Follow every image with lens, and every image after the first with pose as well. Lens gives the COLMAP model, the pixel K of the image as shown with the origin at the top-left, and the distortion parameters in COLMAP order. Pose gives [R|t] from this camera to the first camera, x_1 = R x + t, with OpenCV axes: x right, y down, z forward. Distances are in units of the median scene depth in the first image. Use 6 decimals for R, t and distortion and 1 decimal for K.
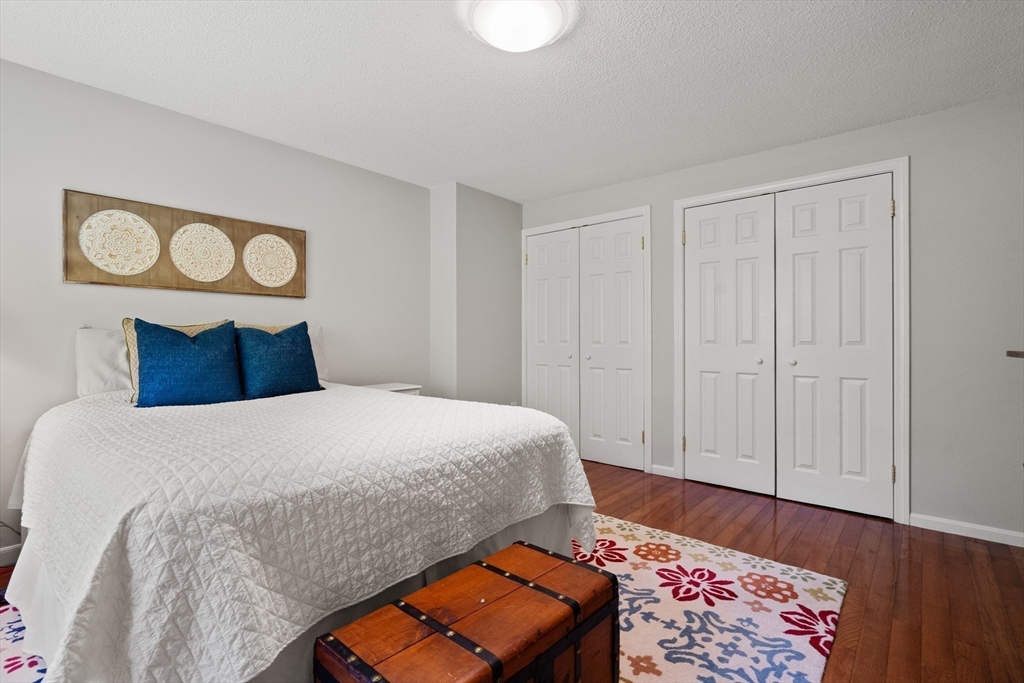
lens RADIAL K [[462.4, 0, 515.5], [0, 462.4, 338.6], [0, 0, 1]] dist [-0.004937, 0.001751]
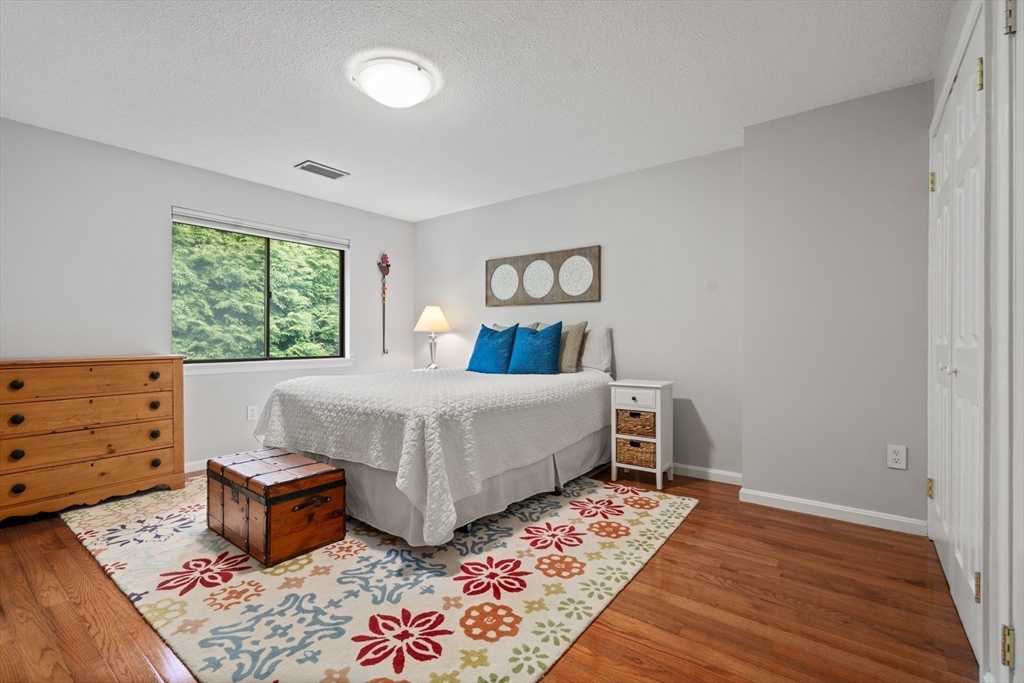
lens RADIAL K [[462.4, 0, 514.5], [0, 462.4, 341.2], [0, 0, 1]] dist [-0.004937, 0.001751]
pose [[0.068887, 0.005535, -0.997609, 1.104892], [0.000297, 0.999984, 0.005569, 0.015325], [0.997624, -0.000680, 0.068884, 1.052267]]
